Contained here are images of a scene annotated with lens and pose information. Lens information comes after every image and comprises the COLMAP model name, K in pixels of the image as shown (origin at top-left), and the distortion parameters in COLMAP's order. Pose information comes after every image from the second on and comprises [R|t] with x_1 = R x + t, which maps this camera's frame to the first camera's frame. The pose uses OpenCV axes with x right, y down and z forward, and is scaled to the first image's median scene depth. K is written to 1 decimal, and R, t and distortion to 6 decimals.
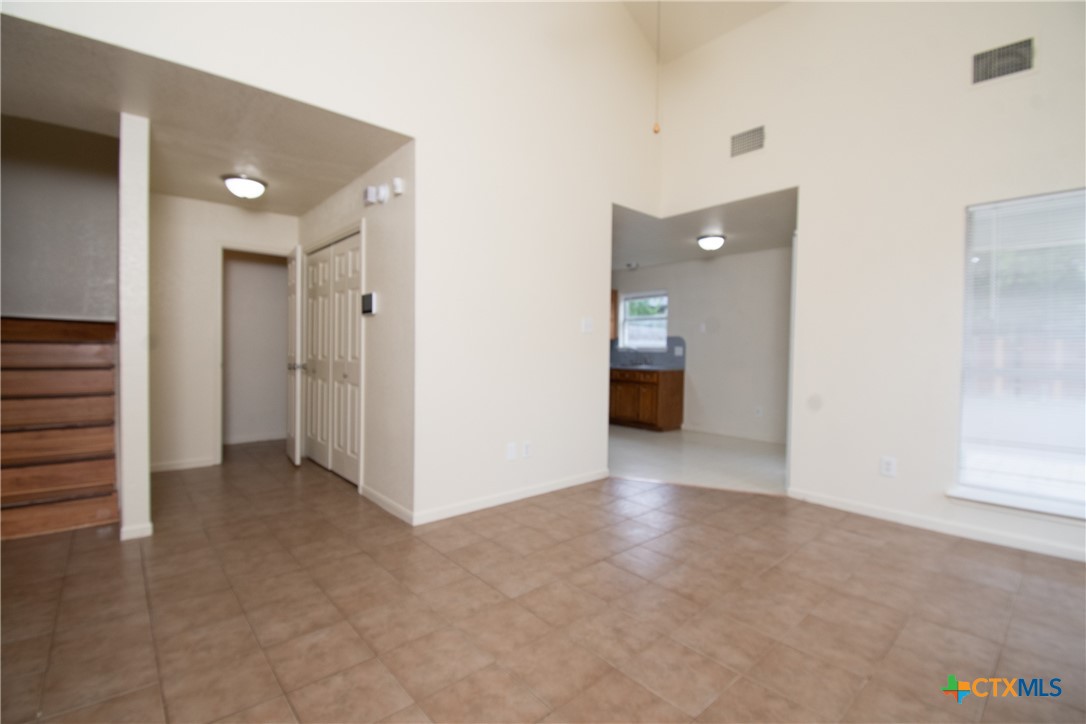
lens RADIAL K [[477.0, 0, 543.0], [0, 477.0, 362.0], [0, 0, 1]] dist [0.002962, -0.014565]
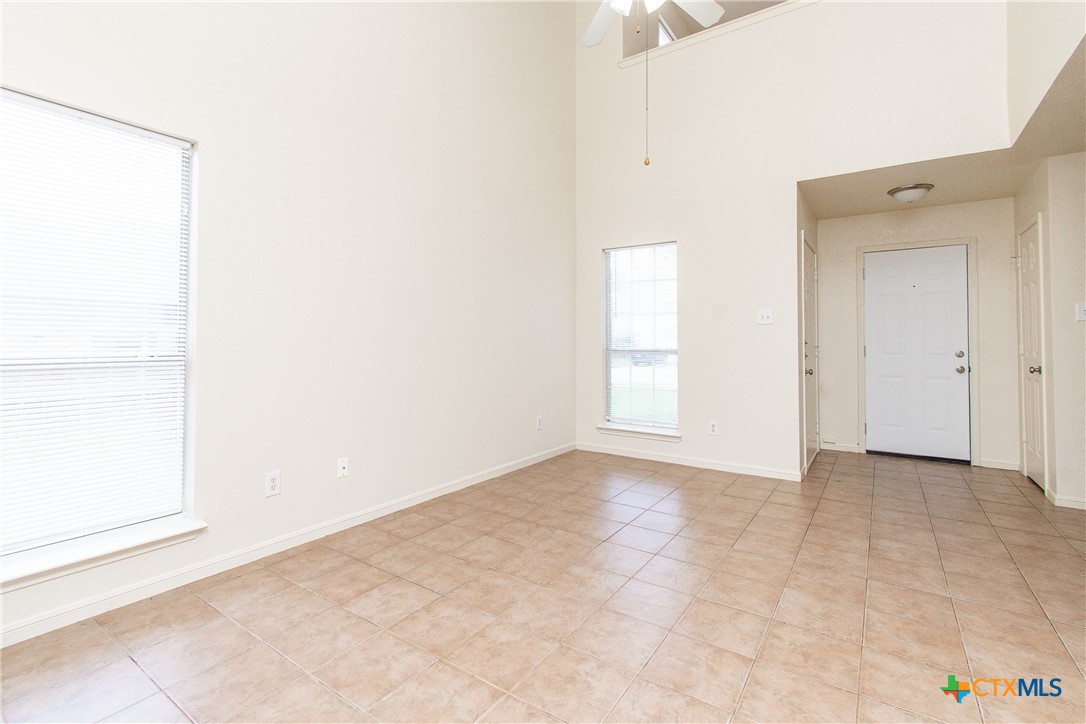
lens RADIAL K [[499.0, 0, 544.4], [0, 499.0, 333.6], [0, 0, 1]] dist [-0.000885, -0.000023]
pose [[-0.970019, -0.019591, -0.242236, 0.730698], [-0.022377, 0.999711, 0.008752, -0.040316], [0.241995, 0.013910, -0.970178, 2.000283]]
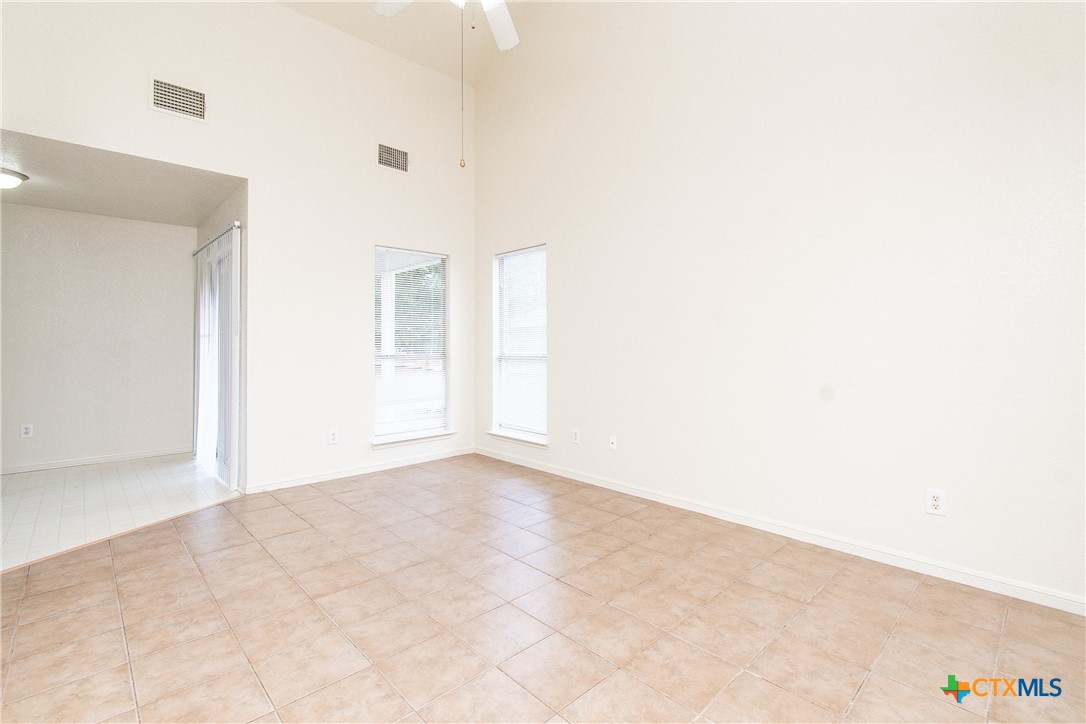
lens RADIAL K [[487.3, 0, 549.3], [0, 487.3, 345.8], [0, 0, 1]] dist [-0.000134, -0.000406]
pose [[-0.038728, -0.013203, 0.999163, -0.921717], [0.027971, 0.999507, 0.014292, -0.033815], [-0.998858, 0.028501, -0.038340, 0.765745]]
